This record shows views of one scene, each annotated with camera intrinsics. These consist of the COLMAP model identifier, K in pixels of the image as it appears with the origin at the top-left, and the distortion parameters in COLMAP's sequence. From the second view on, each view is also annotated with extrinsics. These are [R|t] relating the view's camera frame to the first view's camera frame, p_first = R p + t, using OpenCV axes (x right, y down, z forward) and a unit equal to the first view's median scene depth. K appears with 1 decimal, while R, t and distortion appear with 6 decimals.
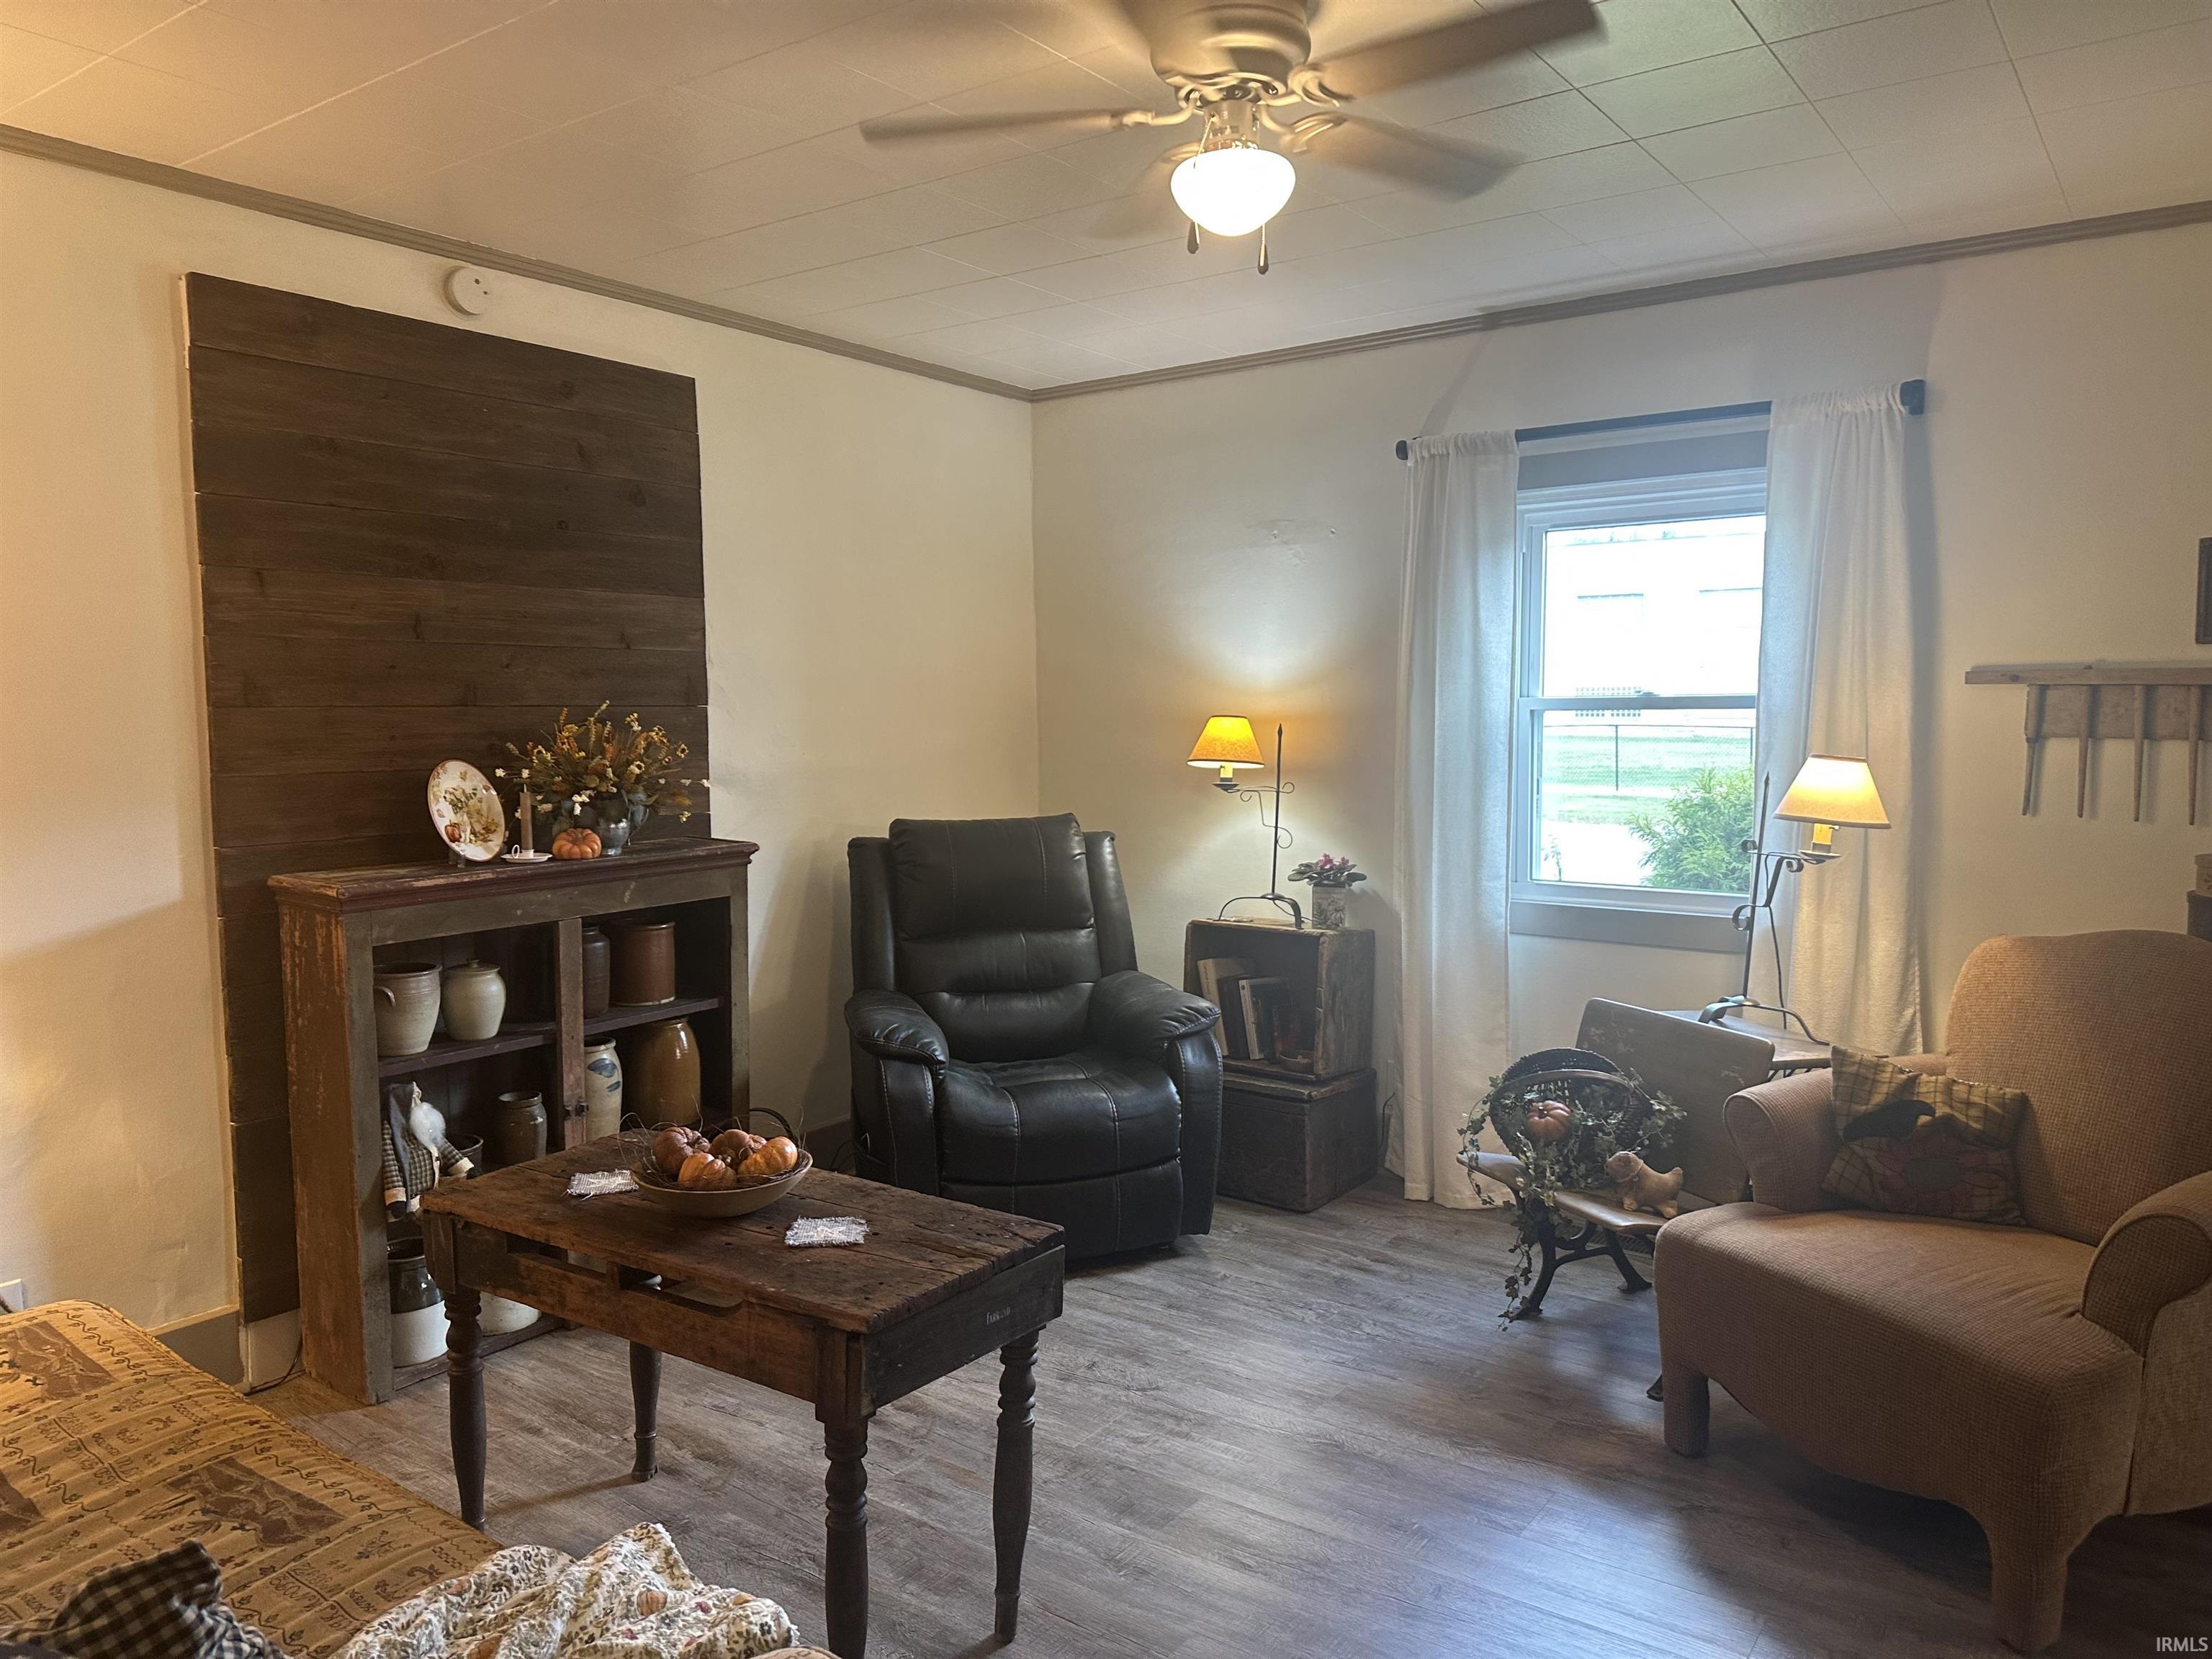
lens RADIAL K [[1554.9, 0, 1100.5], [0, 1554.9, 823.7], [0, 0, 1]] dist [0.029948, -0.015425]
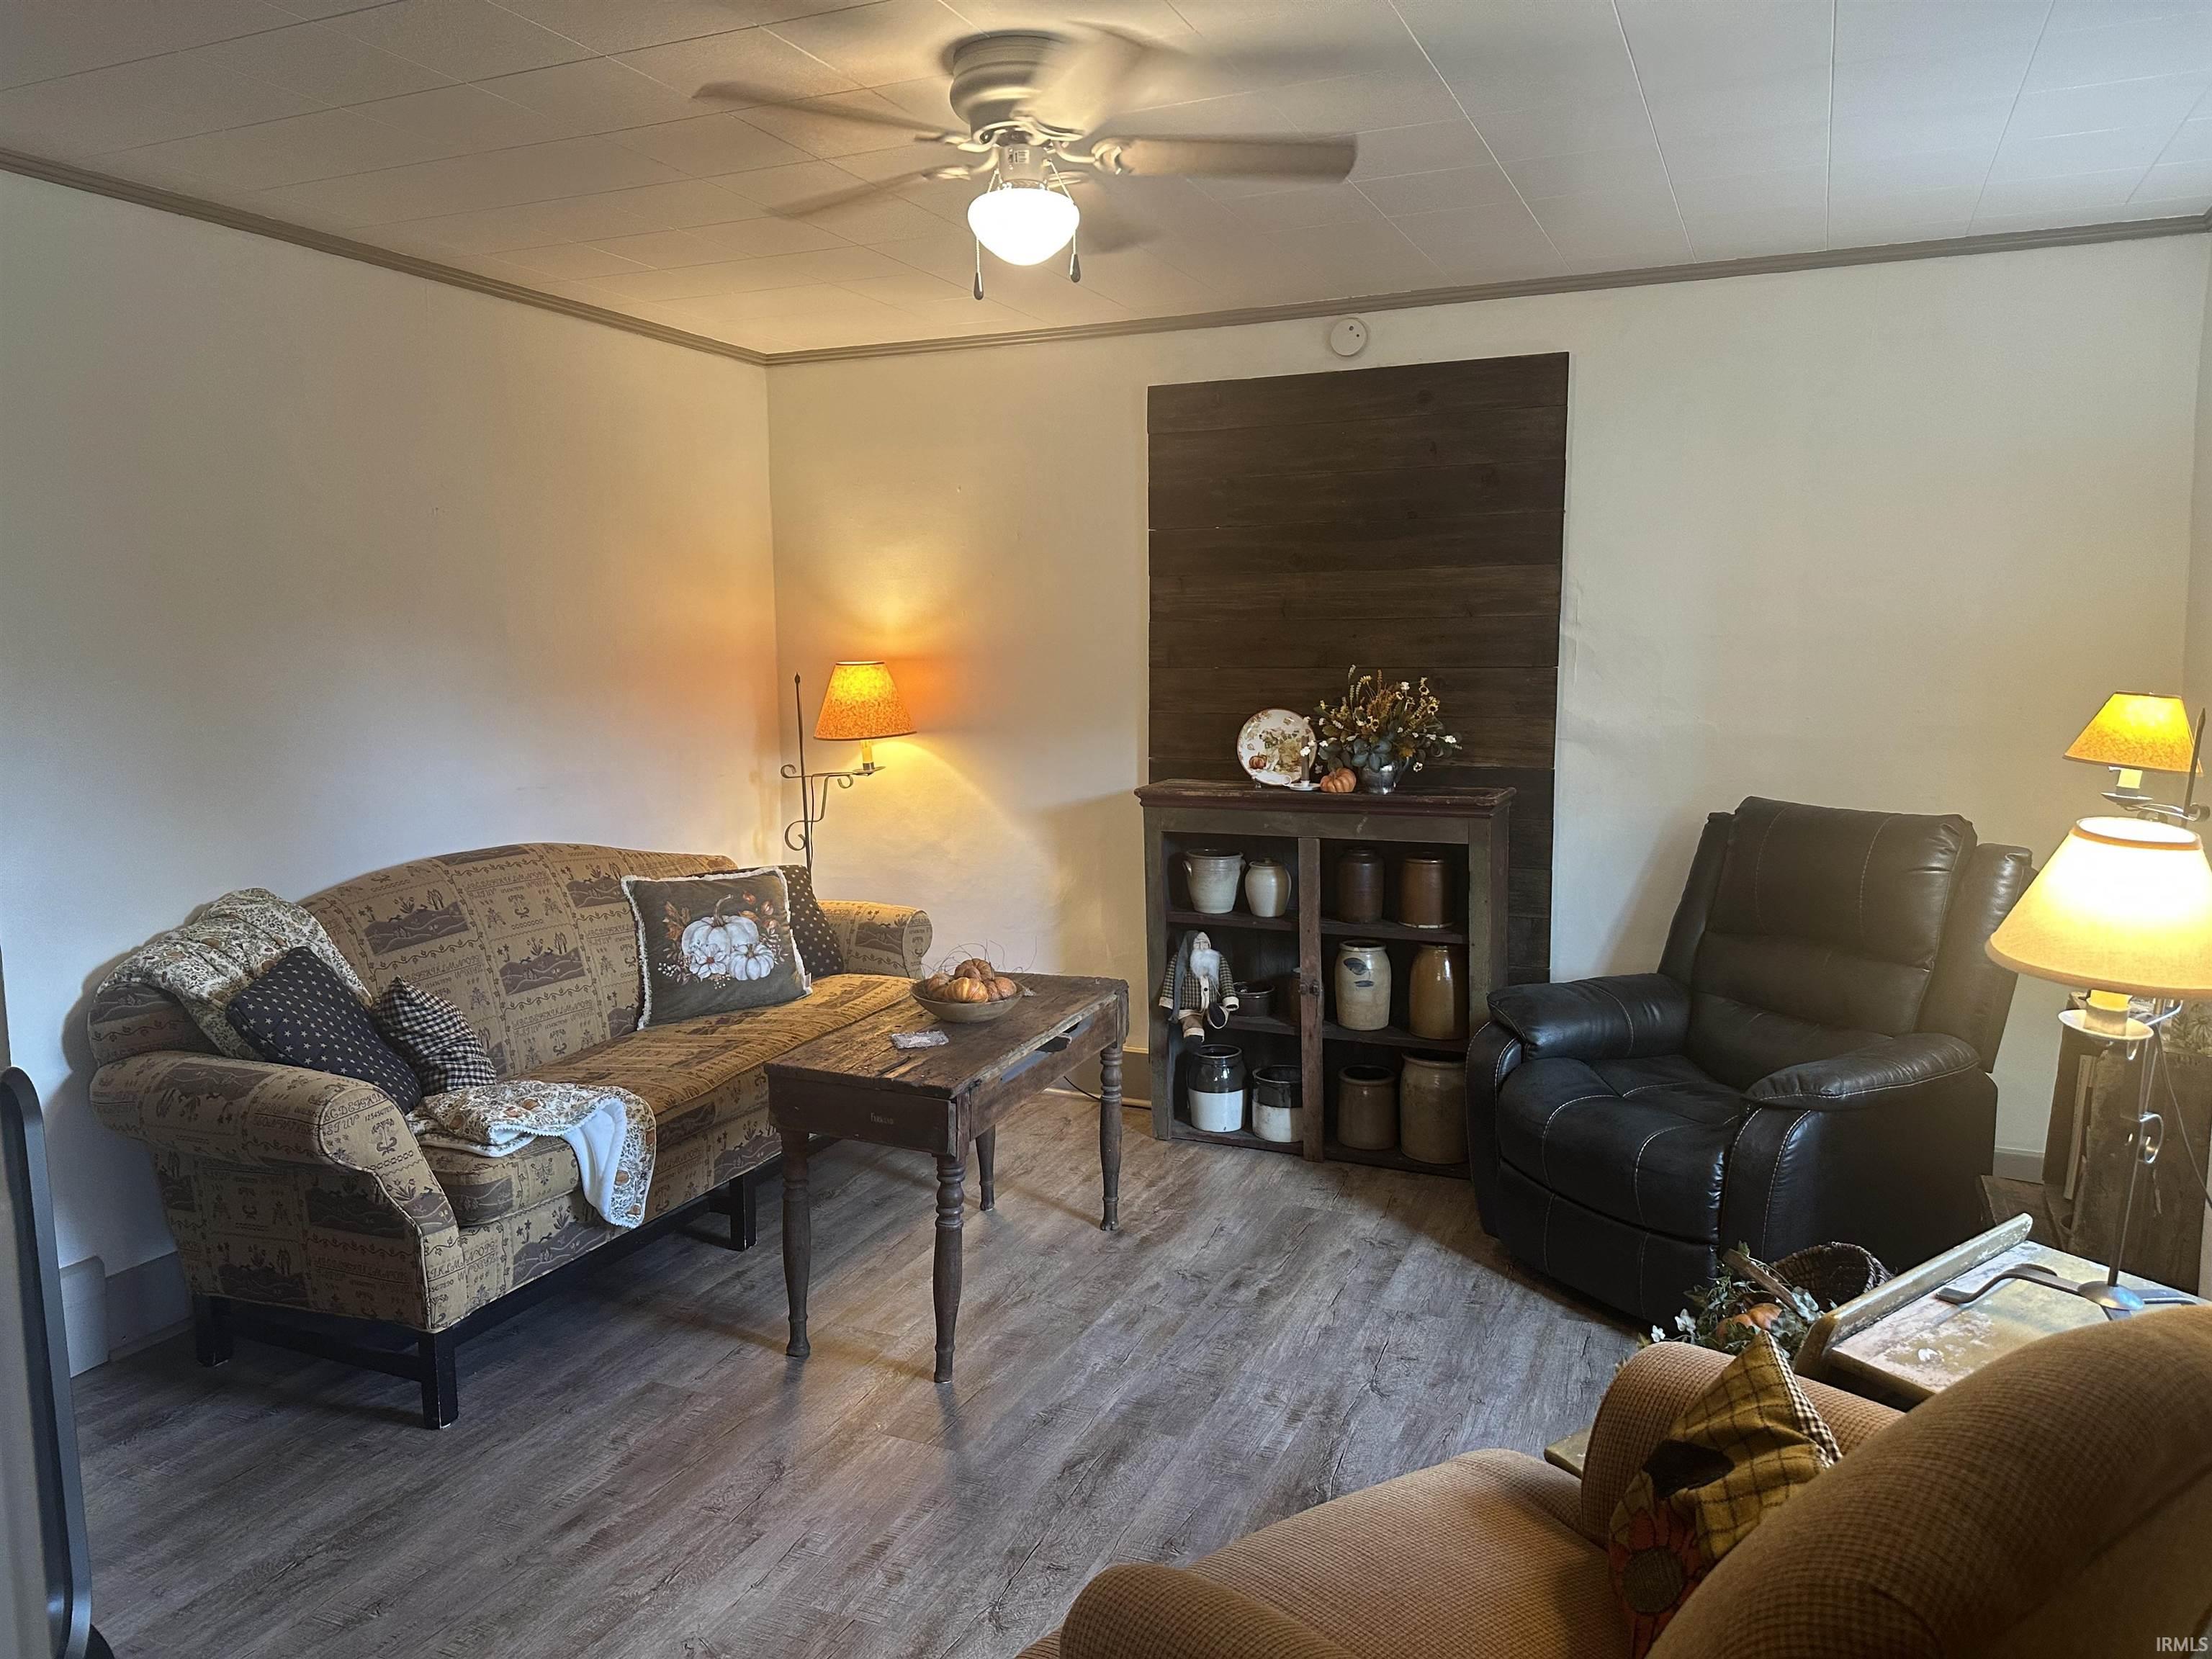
lens RADIAL K [[1554.9, 0, 1096.9], [0, 1554.9, 842.5], [0, 0, 1]] dist [0.029948, -0.015425]
pose [[0.203330, 0.138737, -0.969231, 0.872534], [-0.064078, 0.989673, 0.128221, -0.089001], [0.977011, 0.036036, 0.210121, 0.575077]]
